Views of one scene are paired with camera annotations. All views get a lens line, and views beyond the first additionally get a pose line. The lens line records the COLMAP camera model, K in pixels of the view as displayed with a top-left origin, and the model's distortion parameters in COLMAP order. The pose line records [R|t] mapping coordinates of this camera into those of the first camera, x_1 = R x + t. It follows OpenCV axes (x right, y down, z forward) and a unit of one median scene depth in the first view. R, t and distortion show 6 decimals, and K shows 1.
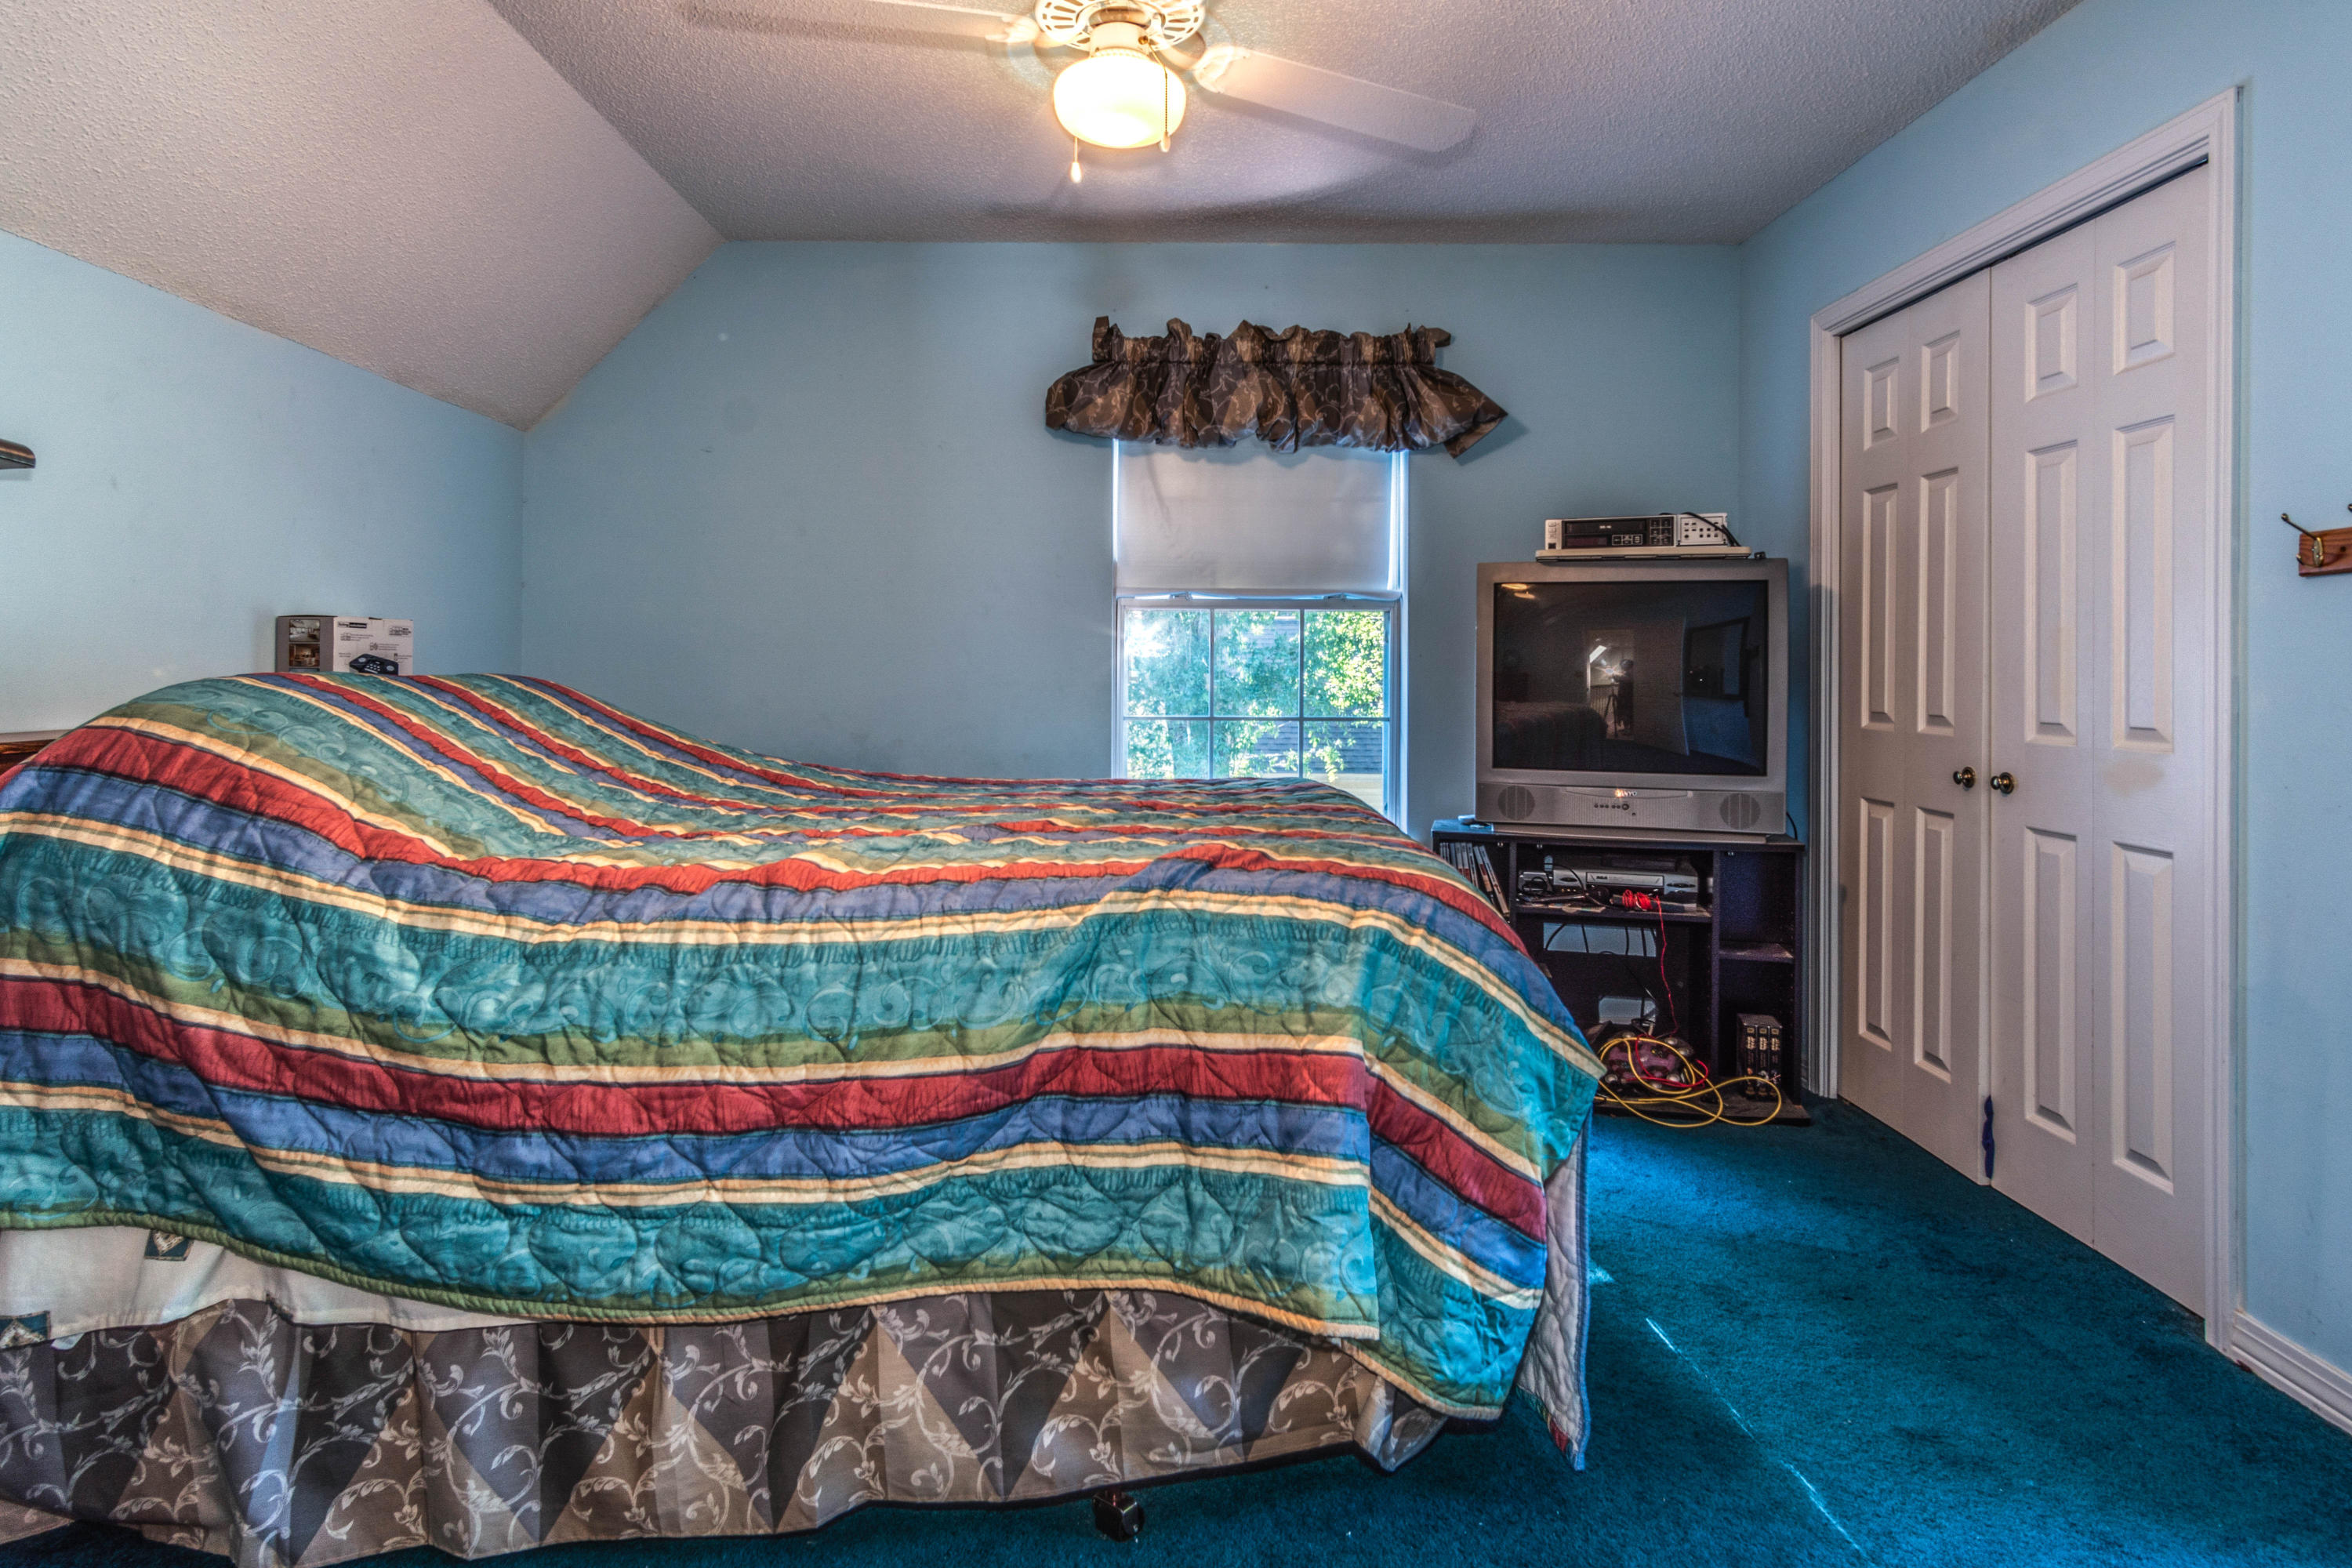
lens RADIAL K [[1305.6, 0, 1175.1], [0, 1305.6, 669.1], [0, 0, 1]] dist [0.003950, 0.001126]
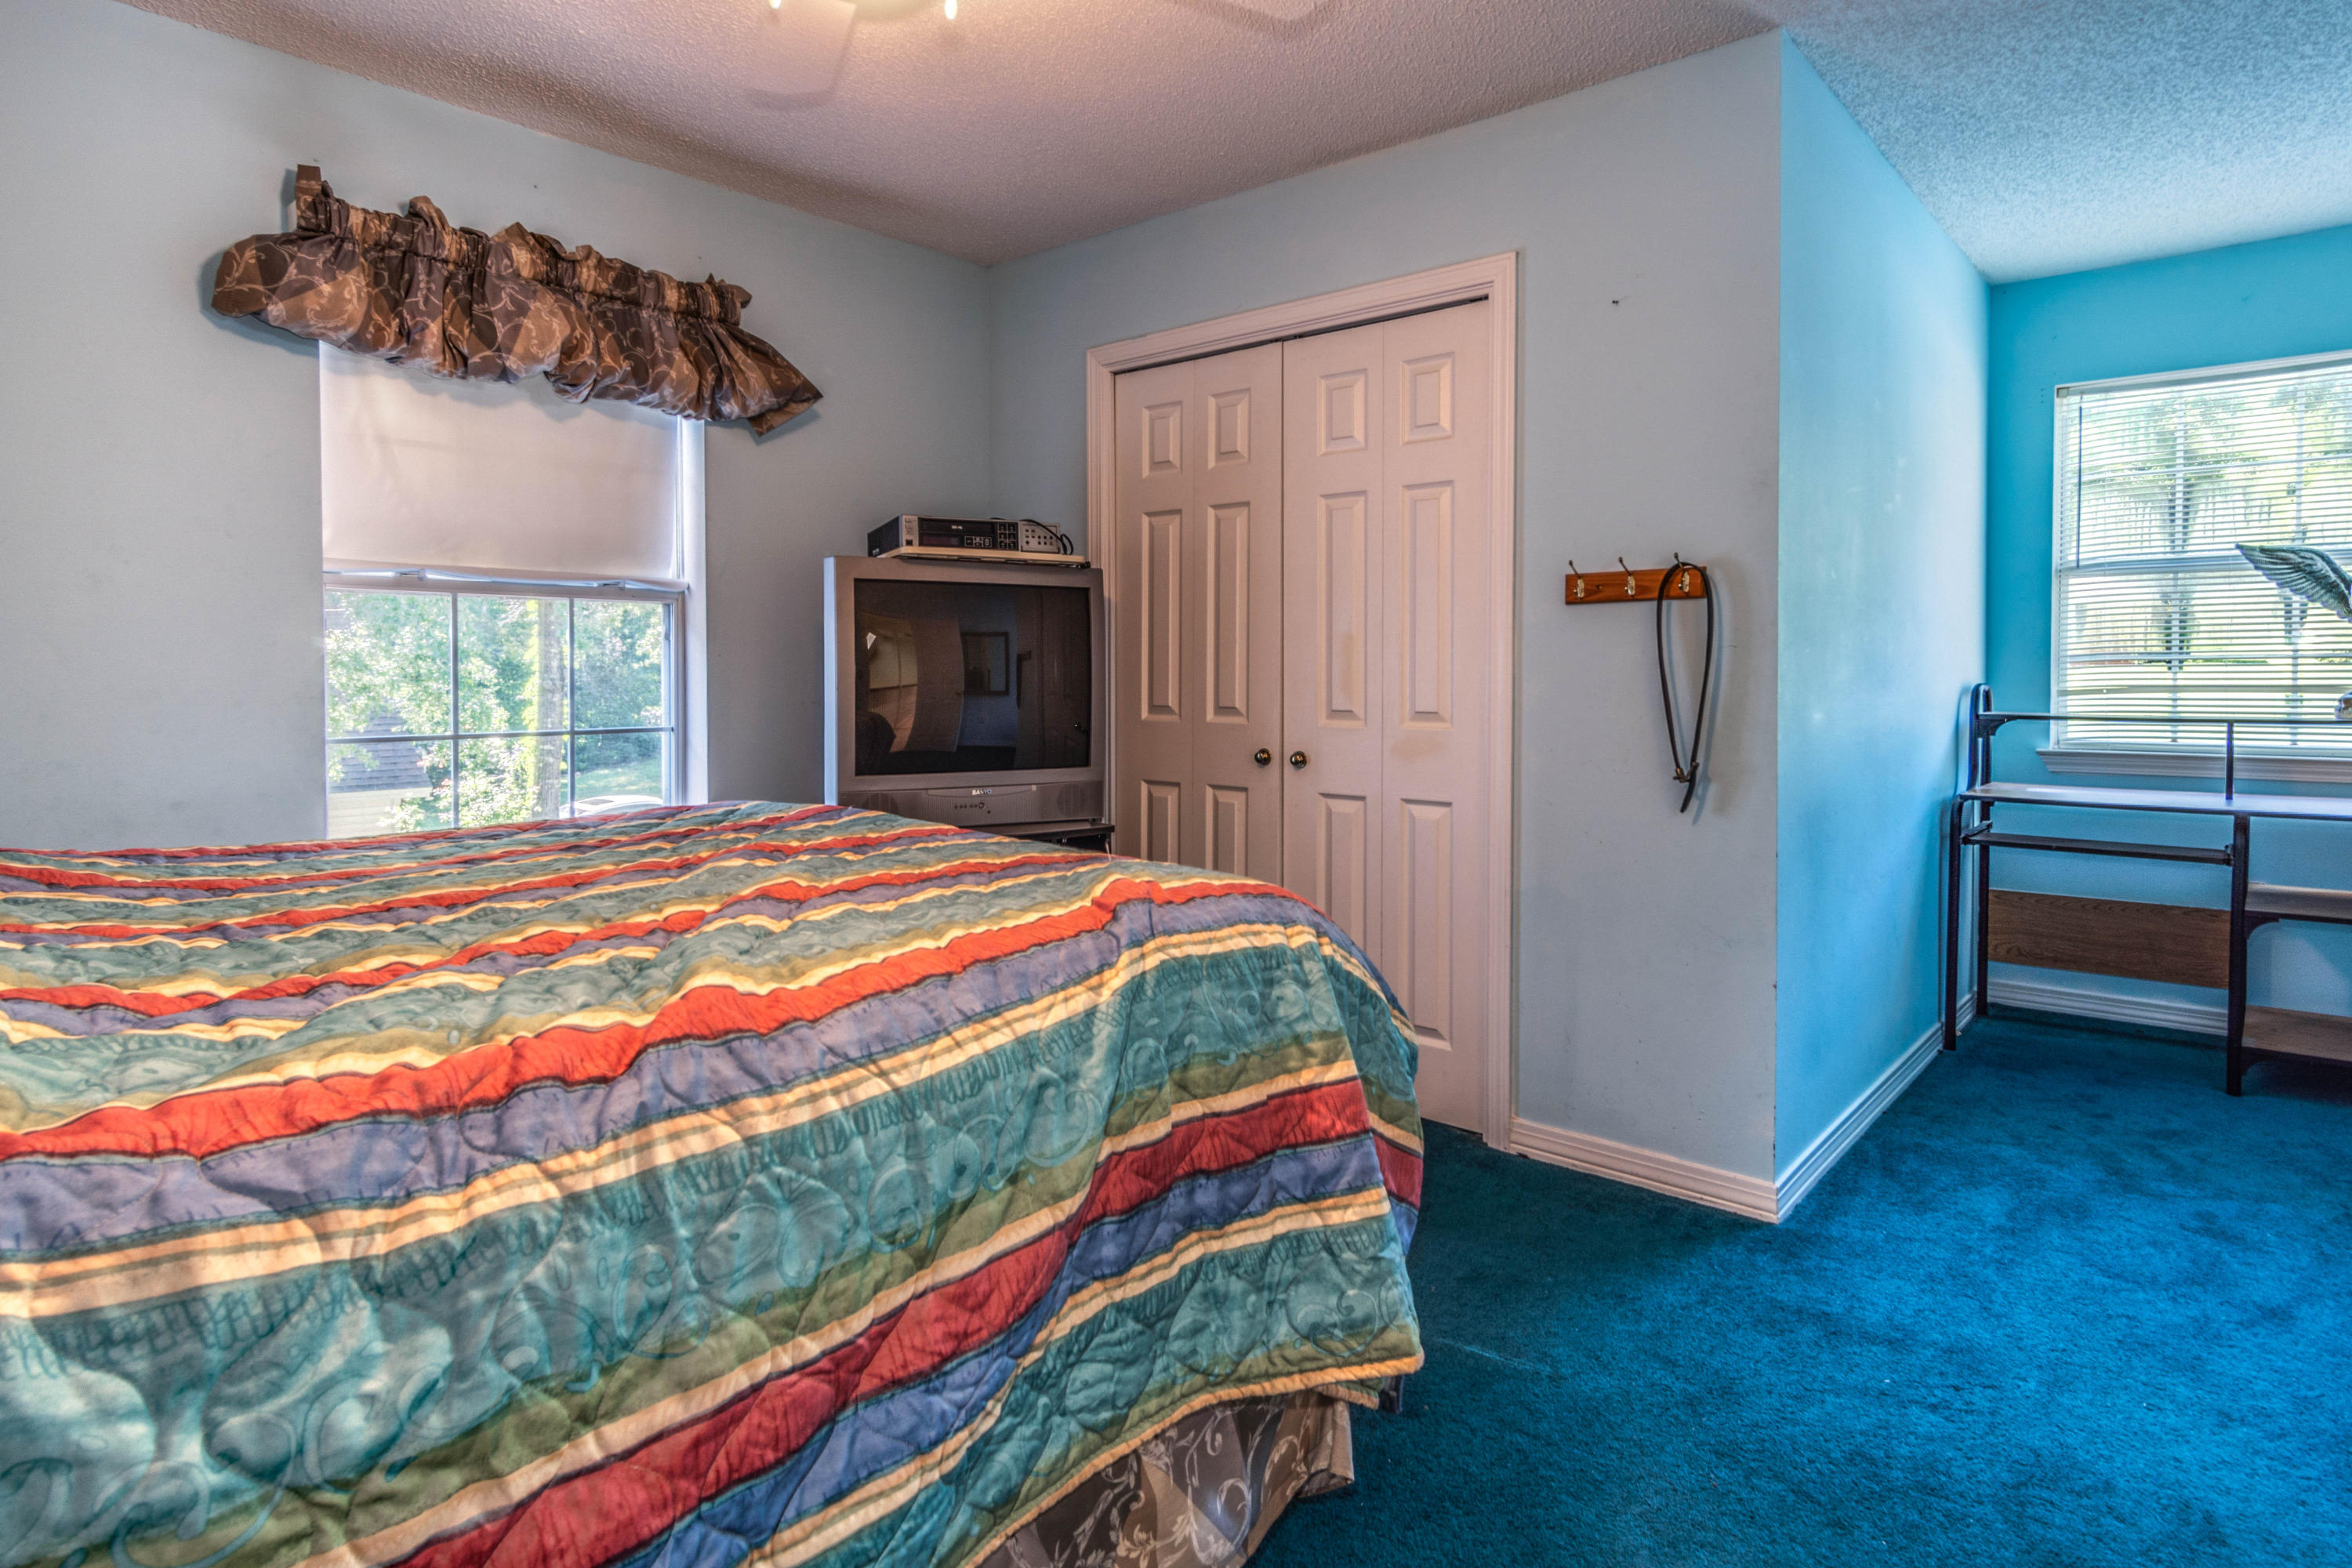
lens RADIAL K [[1288.3, 0, 1174.5], [0, 1288.3, 700.0], [0, 0, 1]] dist [0.002279, 0.001939]
pose [[0.671151, -0.022079, 0.740992, -0.332990], [0.003463, 0.999639, 0.026649, -0.002750], [-0.741313, -0.015319, 0.670985, 0.243635]]
